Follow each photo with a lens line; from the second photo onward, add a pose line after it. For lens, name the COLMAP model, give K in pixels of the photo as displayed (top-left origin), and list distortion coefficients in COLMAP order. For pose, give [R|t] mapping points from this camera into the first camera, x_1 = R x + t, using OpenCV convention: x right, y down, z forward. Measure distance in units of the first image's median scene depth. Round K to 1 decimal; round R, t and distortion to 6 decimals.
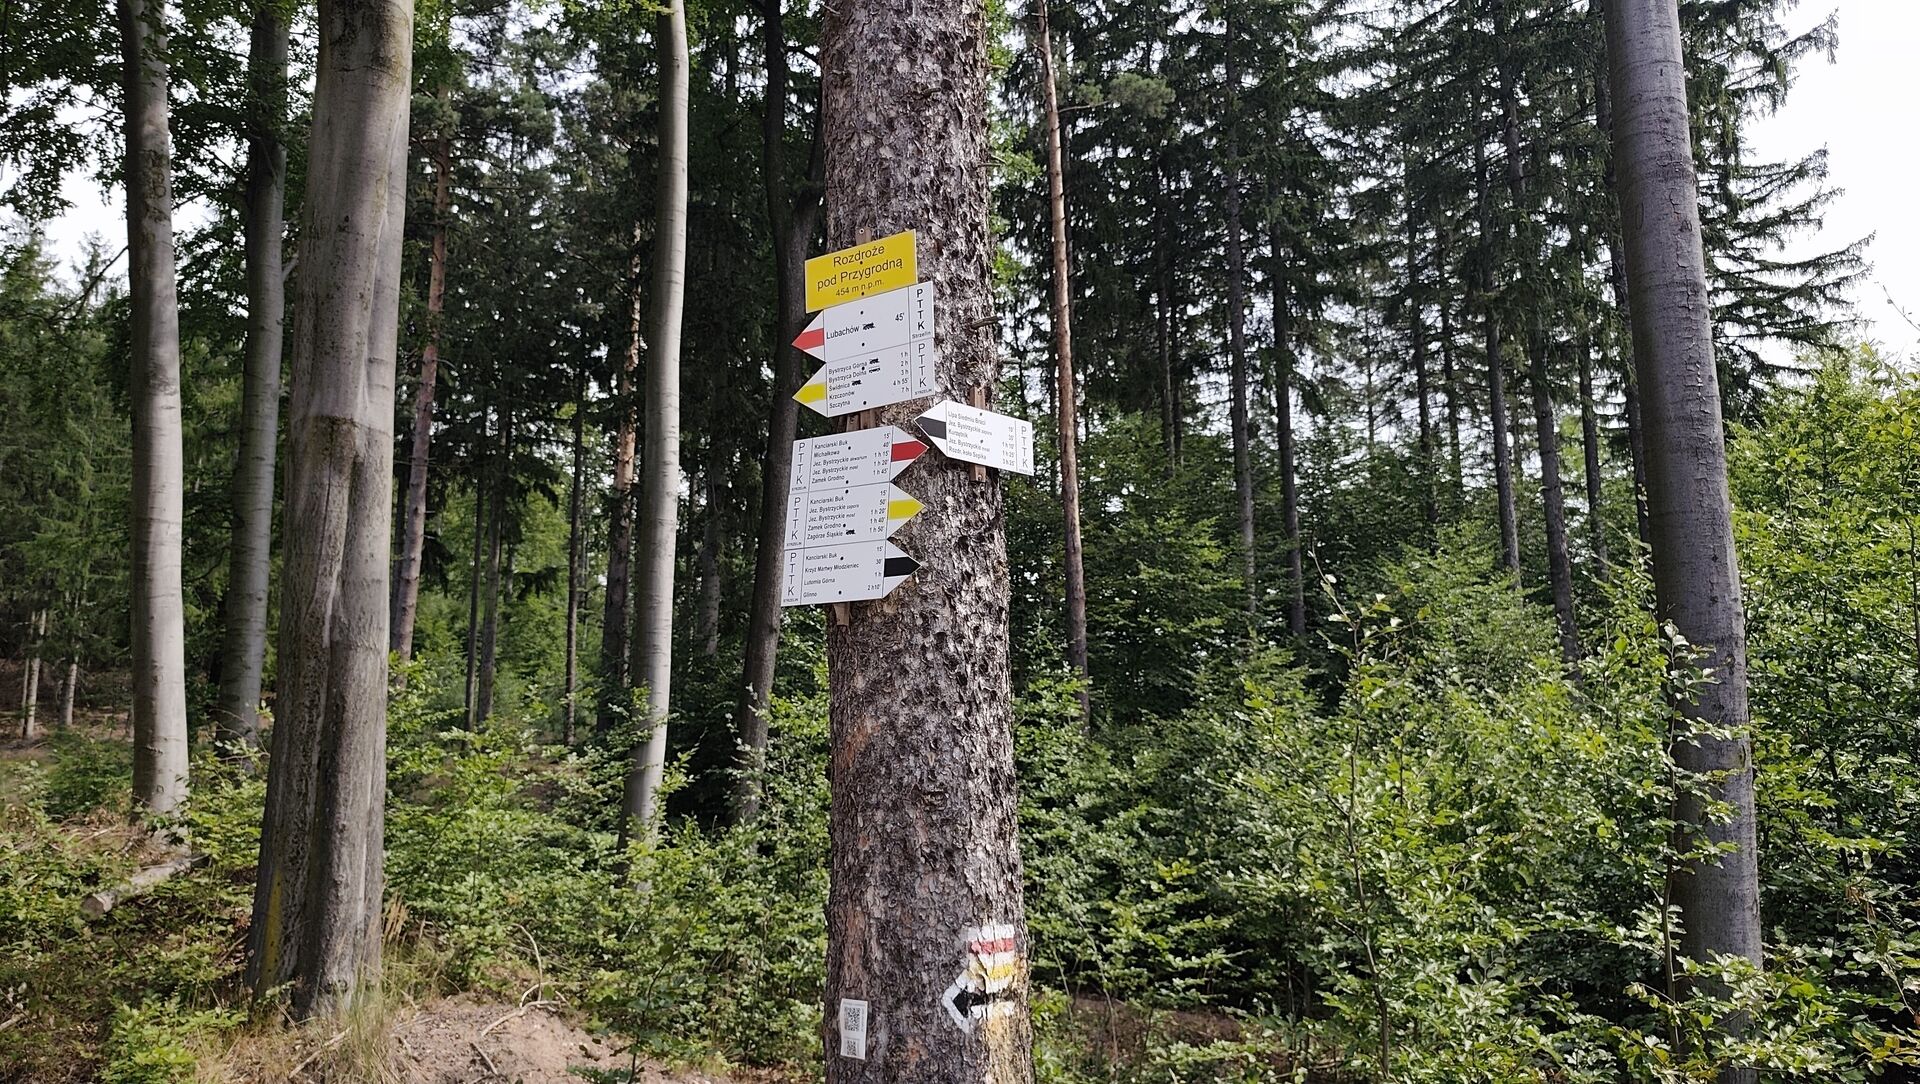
lens RADIAL K [[1299.6, 0, 961.9], [0, 1299.6, 545.4], [0, 0, 1]] dist [0.006162, 0.001853]
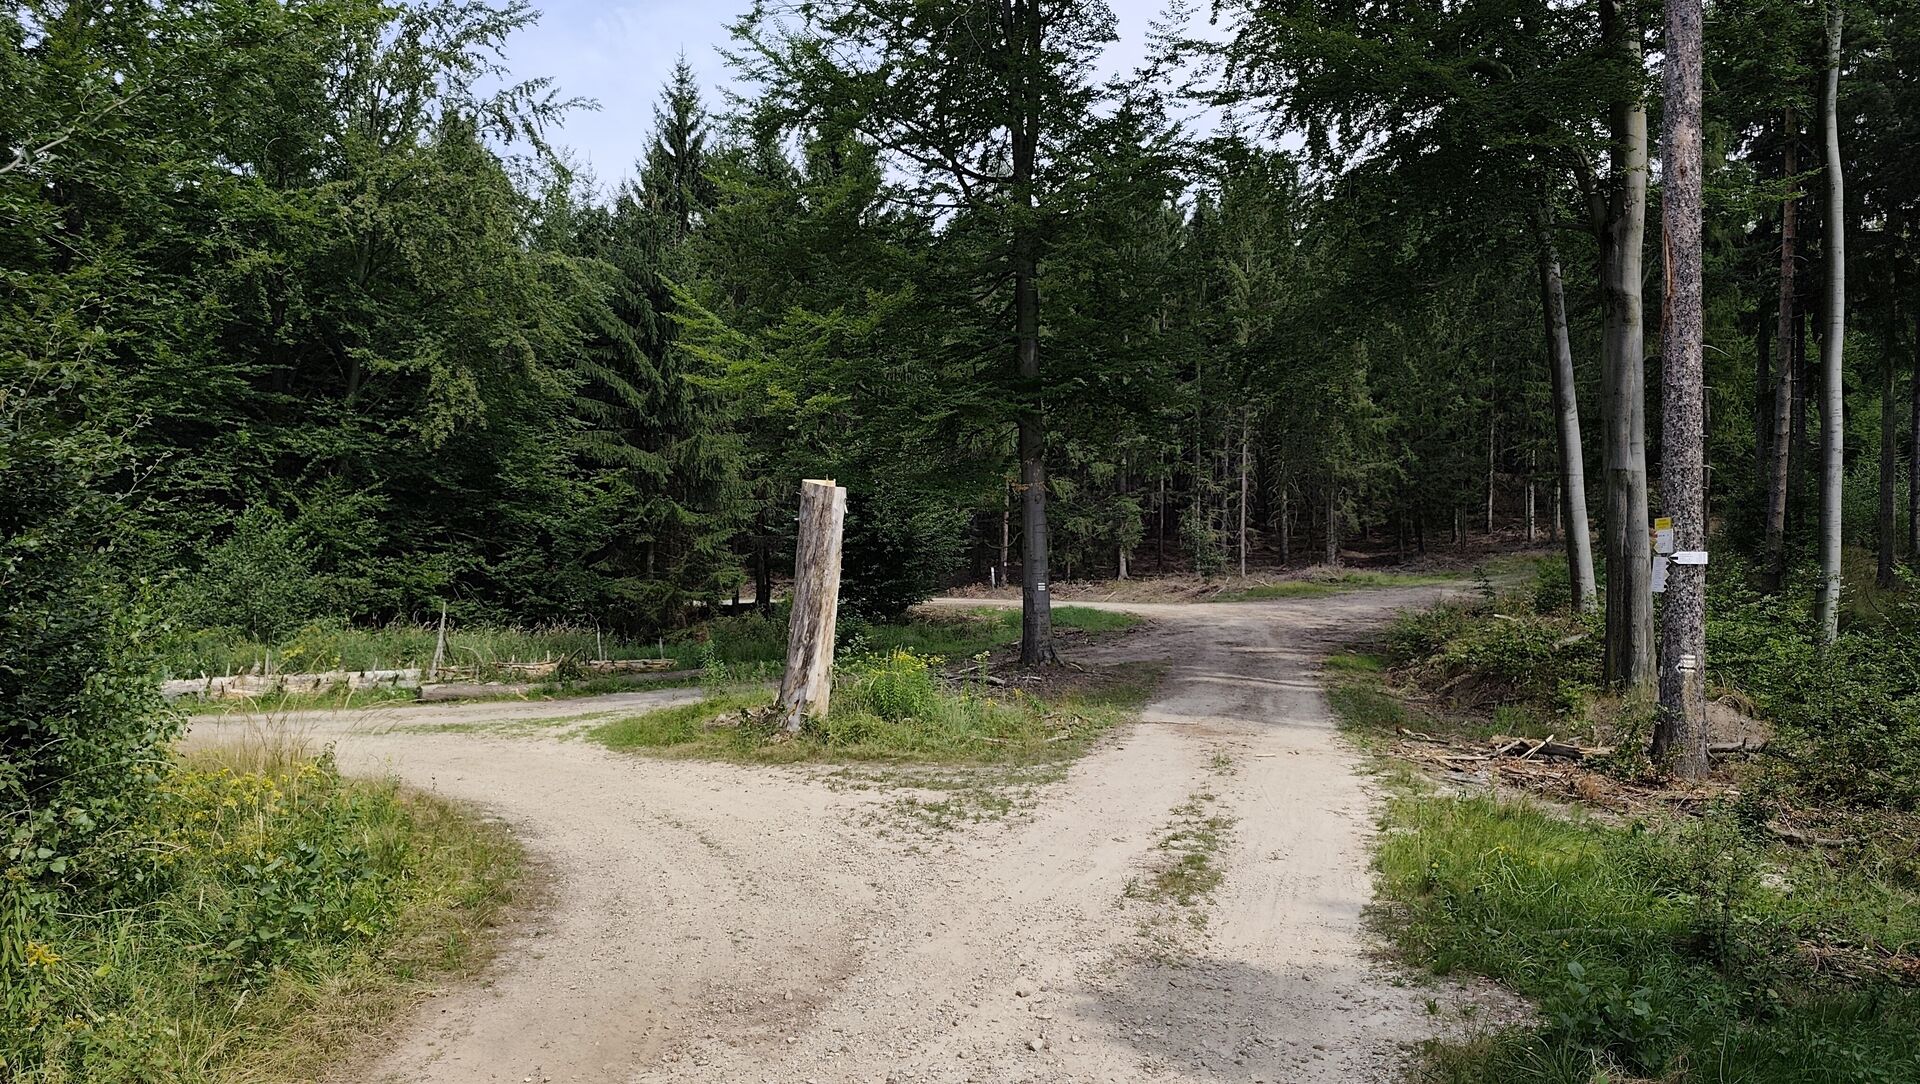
lens RADIAL K [[1299.6, 0, 961.9], [0, 1299.6, 543.2], [0, 0, 1]] dist [0.006162, 0.001853]
pose [[0.514255, 0.010290, -0.857575, 1.048176], [0.129085, 0.987608, 0.089258, -0.346850], [0.847867, -0.156602, 0.506554, -1.412348]]
